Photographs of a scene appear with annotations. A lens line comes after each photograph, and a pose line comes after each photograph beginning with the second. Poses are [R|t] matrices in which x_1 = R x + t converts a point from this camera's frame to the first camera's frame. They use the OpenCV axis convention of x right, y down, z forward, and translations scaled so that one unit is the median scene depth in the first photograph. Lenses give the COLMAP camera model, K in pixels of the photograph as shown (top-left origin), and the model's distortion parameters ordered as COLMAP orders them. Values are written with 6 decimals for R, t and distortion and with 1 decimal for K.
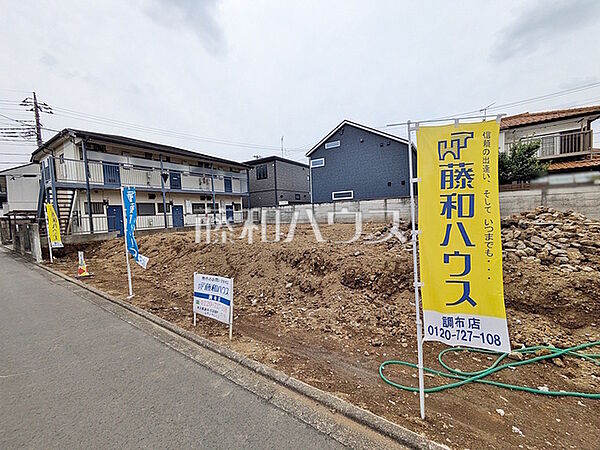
lens RADIAL K [[237.6, 0, 301.1], [0, 237.6, 224.5], [0, 0, 1]] dist [0.000949, 0.000419]
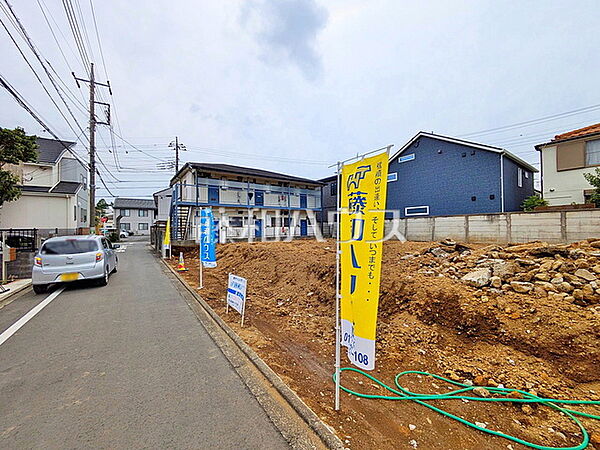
lens RADIAL K [[237.6, 0, 301.1], [0, 237.6, 224.5], [0, 0, 1]] dist [0.000949, 0.000419]
pose [[0.935760, 0.024920, -0.351755, 0.125827], [-0.045127, 0.997761, -0.049361, -0.006877], [0.349738, 0.062064, 0.934790, -0.037888]]
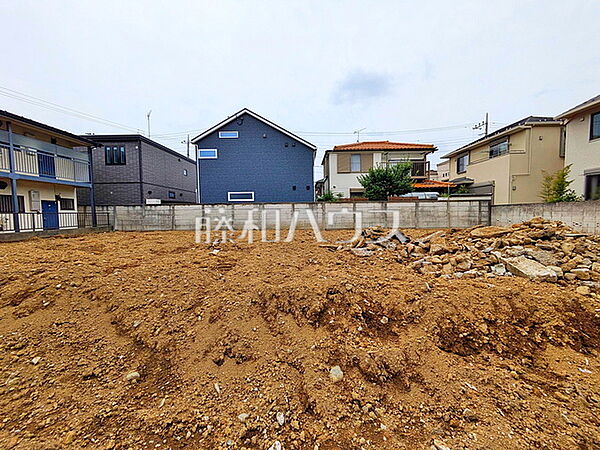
lens RADIAL K [[237.6, 0, 301.1], [0, 237.6, 224.5], [0, 0, 1]] dist [0.000949, 0.000419]
pose [[0.845091, 0.005950, 0.534590, -0.152187], [0.004246, 0.999832, -0.017840, -0.011526], [-0.534606, 0.017346, 0.844923, 0.271392]]
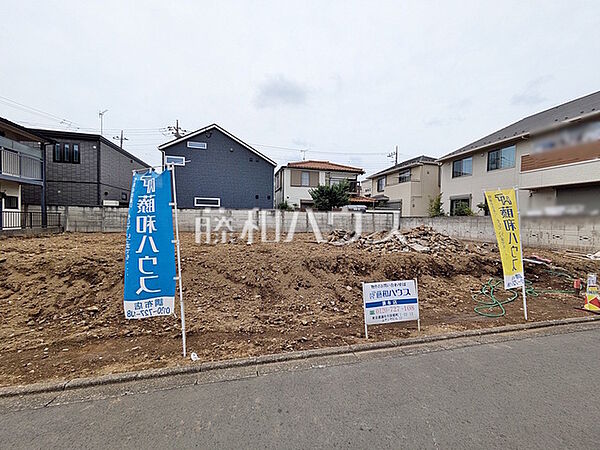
lens RADIAL K [[237.6, 0, 301.1], [0, 237.6, 224.5], [0, 0, 1]] dist [0.000949, 0.000419]
pose [[0.659670, 0.034851, 0.750747, -0.436865], [-0.003503, 0.999056, -0.043300, 0.004526], [-0.751547, 0.025934, 0.659170, 0.185272]]
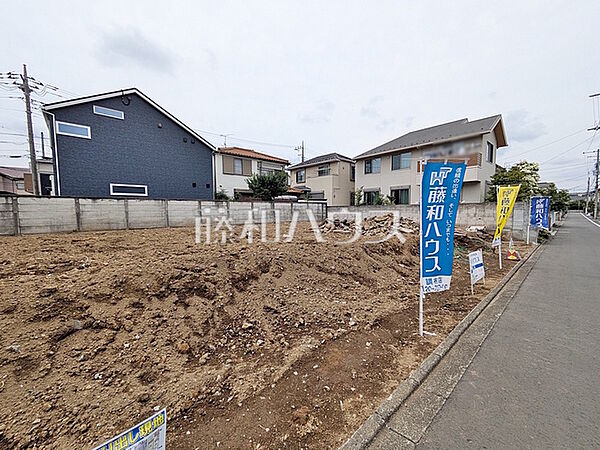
lens RADIAL K [[245.2, 0, 300.0], [0, 245.2, 225.0], [0, 0, 1]] dist [0.001846, 0.000155]
pose [[0.238183, -0.017085, 0.971070, -0.667989], [0.045566, 0.998941, 0.006399, 0.001131], [-0.970151, 0.042724, 0.238710, 0.520530]]
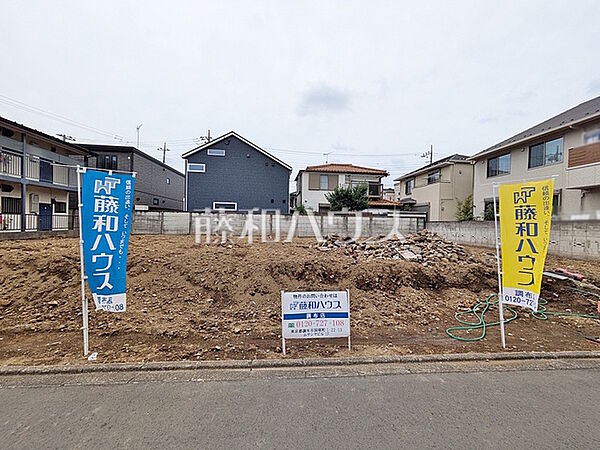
lens RADIAL K [[237.6, 0, 301.1], [0, 237.6, 224.5], [0, 0, 1]] dist [0.000949, 0.000419]
pose [[0.769013, 0.053360, 0.637002, -0.315295], [-0.019905, 0.998026, -0.059572, 0.003465], [-0.638923, 0.033133, 0.768557, 0.096591]]
